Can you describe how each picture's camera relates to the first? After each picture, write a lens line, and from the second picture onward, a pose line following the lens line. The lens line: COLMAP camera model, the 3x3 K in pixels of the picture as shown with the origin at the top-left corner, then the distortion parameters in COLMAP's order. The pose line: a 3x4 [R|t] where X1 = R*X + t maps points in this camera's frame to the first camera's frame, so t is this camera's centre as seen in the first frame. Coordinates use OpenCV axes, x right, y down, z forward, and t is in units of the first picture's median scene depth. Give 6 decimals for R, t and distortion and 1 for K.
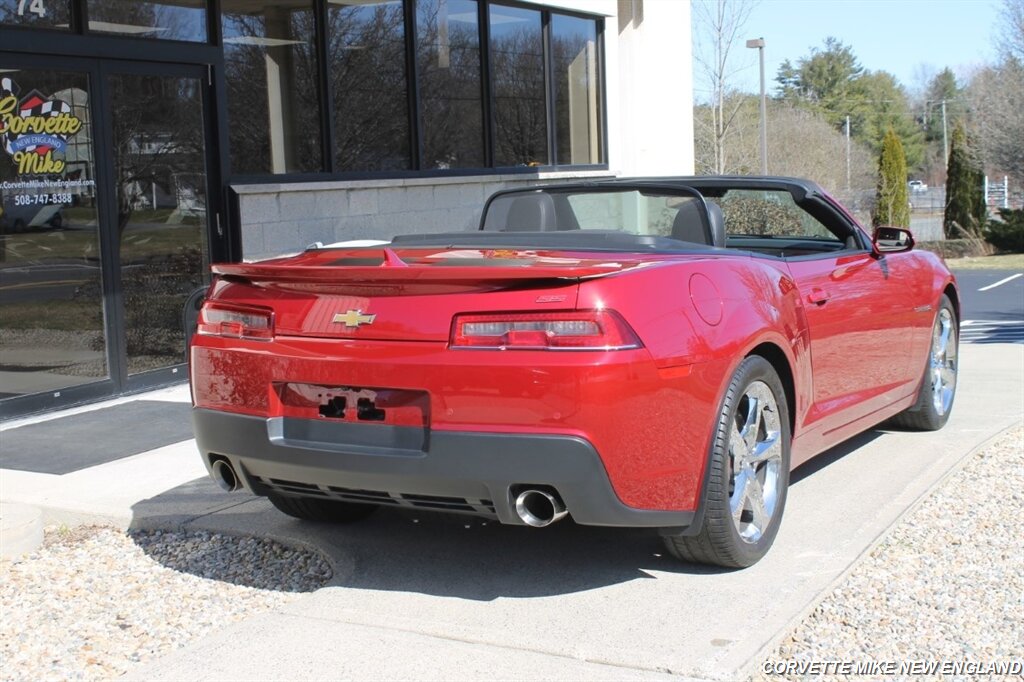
lens RADIAL K [[1451.6, 0, 512.0], [0, 1451.6, 341.0], [0, 0, 1]] dist [-0.041896, 0.075645]
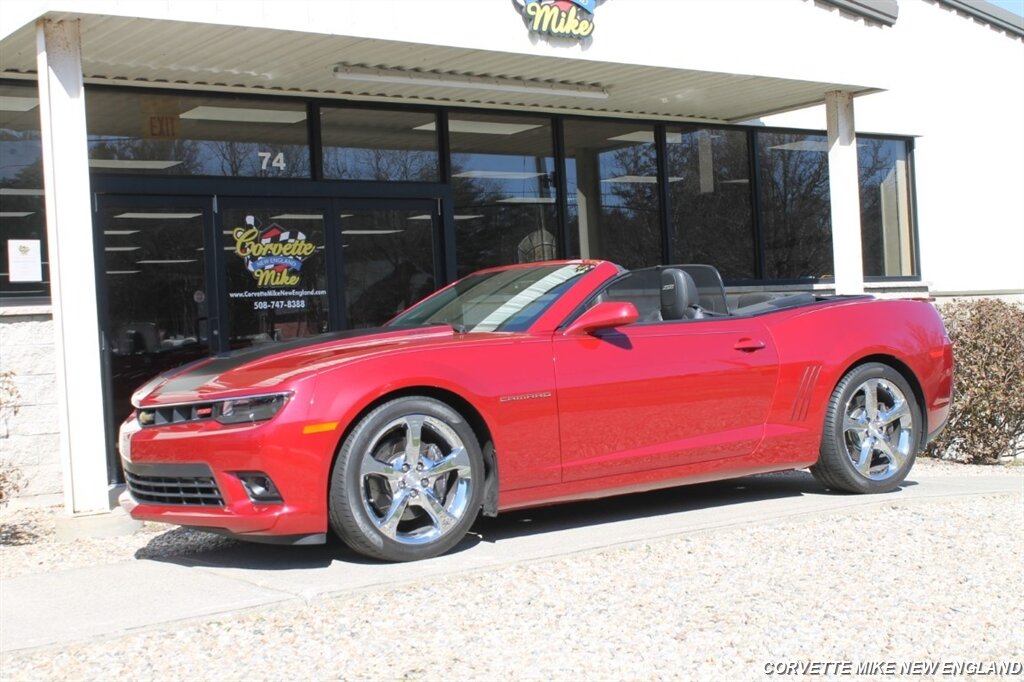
lens RADIAL K [[1451.6, 0, 512.0], [0, 1451.6, 341.0], [0, 0, 1]] dist [-0.041896, 0.075645]
pose [[0.904153, -0.012526, -0.427024, 0.440054], [-0.029209, 0.995418, -0.091044, 0.050378], [0.426208, 0.094791, 0.899645, -0.104534]]
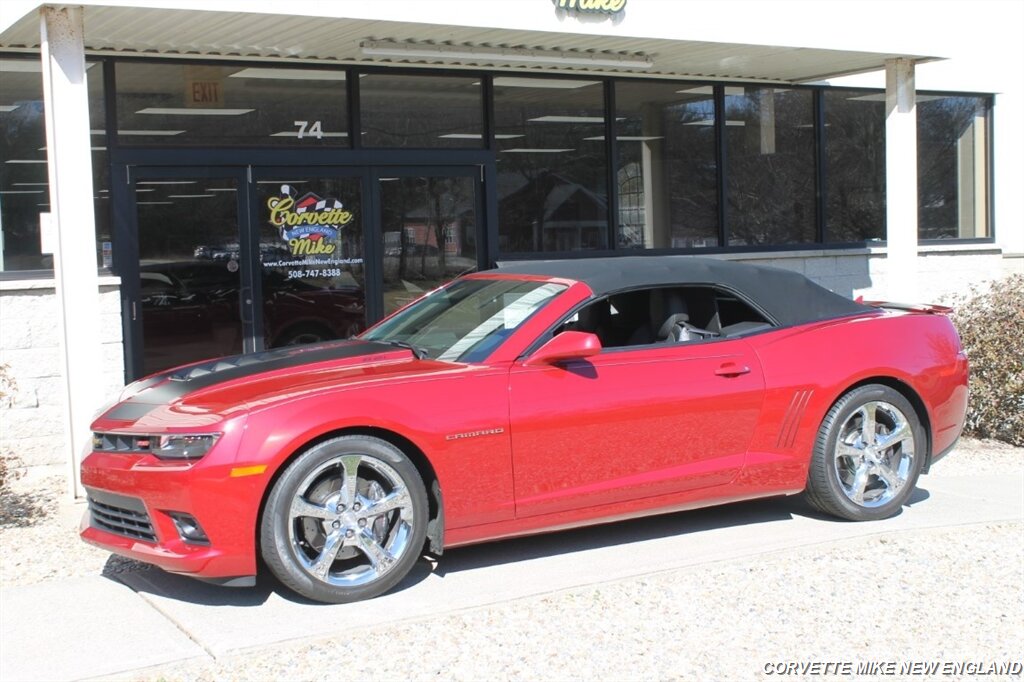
lens RADIAL K [[1391.3, 0, 512.0], [0, 1391.3, 341.0], [0, 0, 1]] dist [-0.042706, 0.031252]
pose [[0.857705, 0.045901, -0.512088, 0.497583], [-0.060276, 0.998116, -0.011492, -0.032192], [0.510596, 0.040723, 0.858856, -0.009165]]
